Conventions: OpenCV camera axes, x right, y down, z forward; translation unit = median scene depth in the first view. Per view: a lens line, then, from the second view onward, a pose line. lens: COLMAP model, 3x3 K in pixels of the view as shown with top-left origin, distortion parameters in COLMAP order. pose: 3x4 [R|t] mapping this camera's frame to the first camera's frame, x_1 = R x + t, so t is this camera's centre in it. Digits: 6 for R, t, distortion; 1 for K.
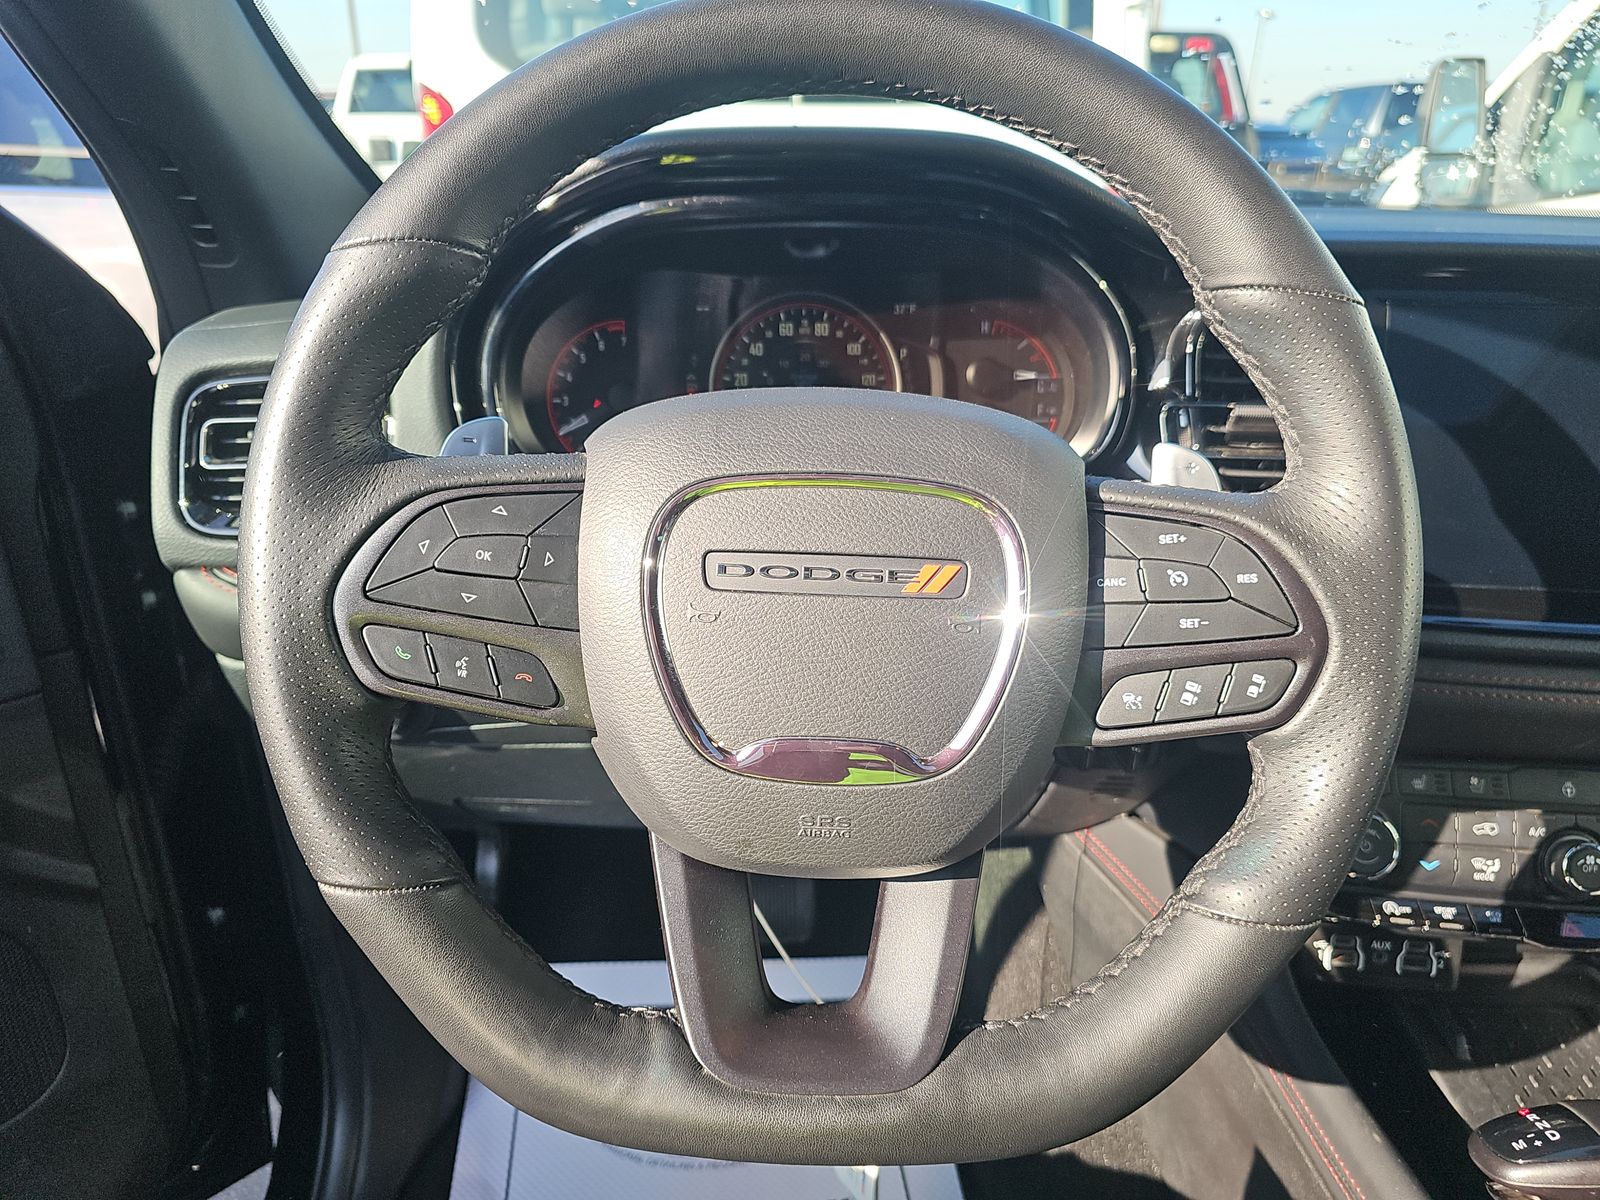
lens RADIAL K [[1027.1, 0, 802.3], [0, 1027.1, 605.5], [0, 0, 1]] dist [0.047580, -0.046593]
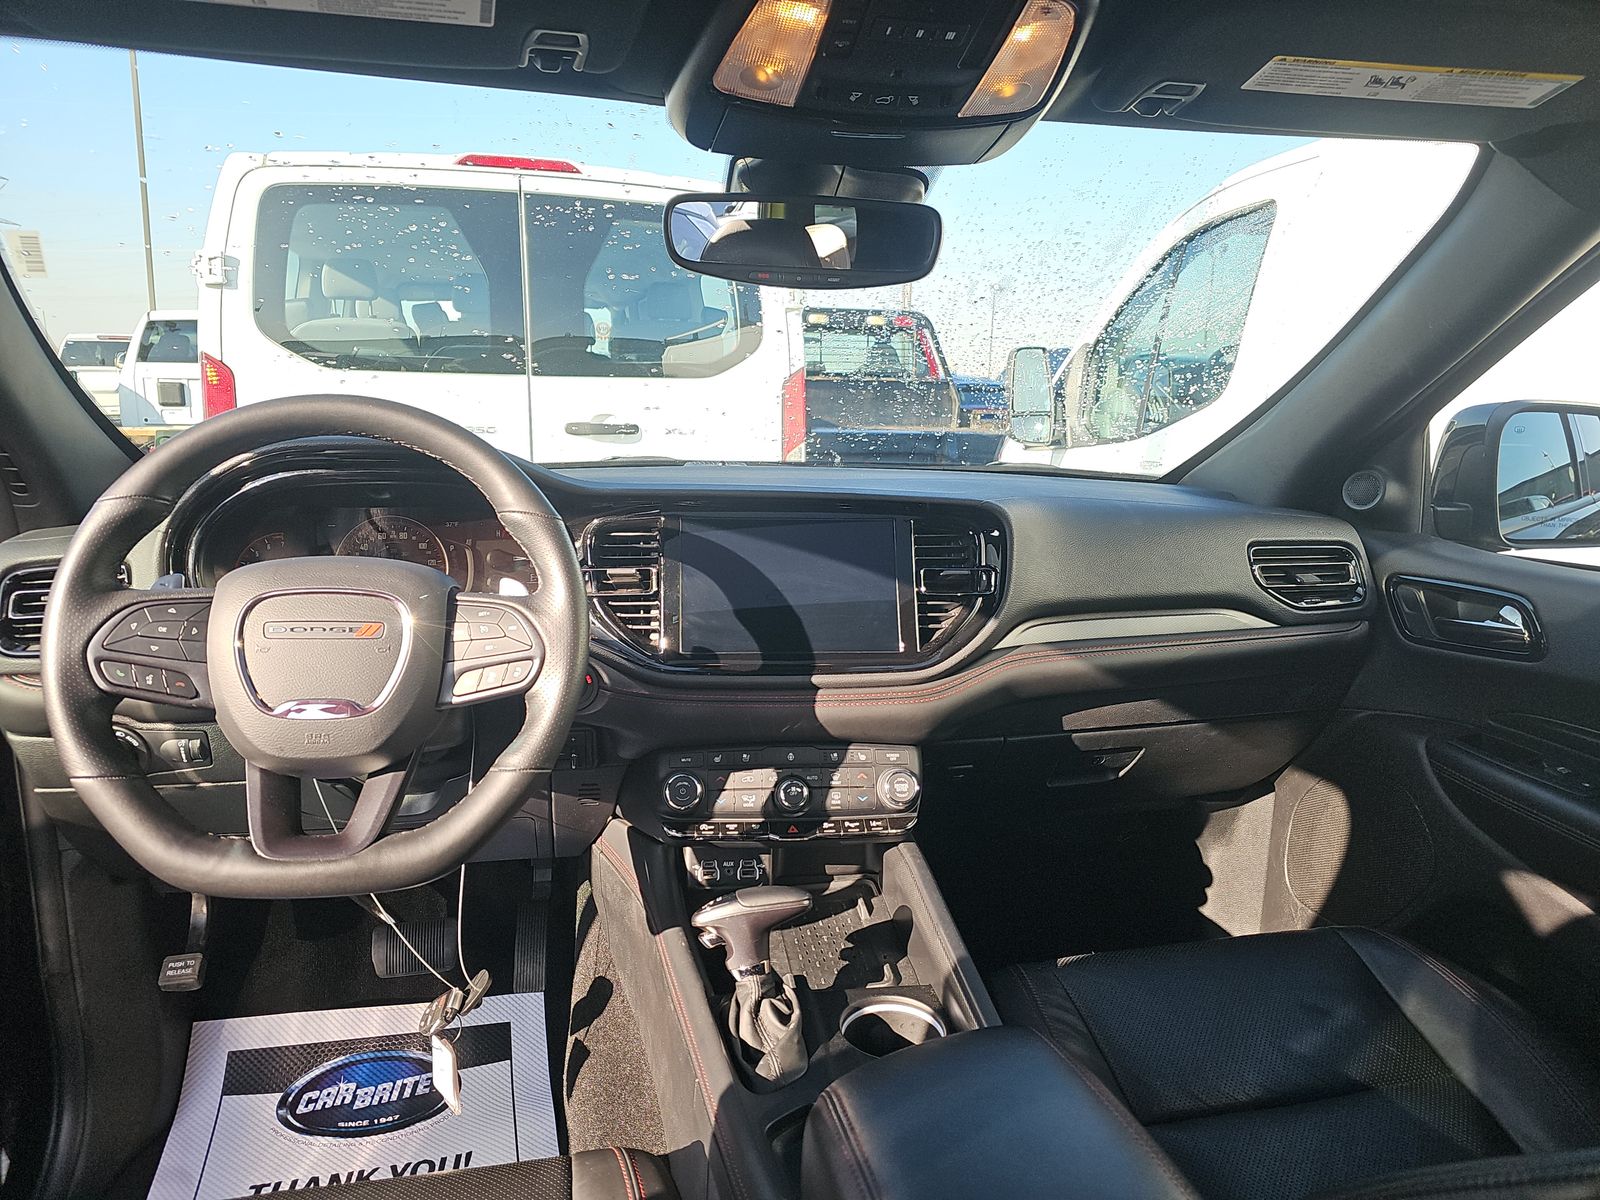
lens RADIAL K [[1027.1, 0, 802.3], [0, 1027.1, 605.5], [0, 0, 1]] dist [0.047580, -0.046593]
pose [[0.983949, -0.029216, 0.176044, 0.618627], [0.064930, 0.977502, -0.200684, 0.413303], [-0.166220, 0.208893, 0.963709, -1.323451]]
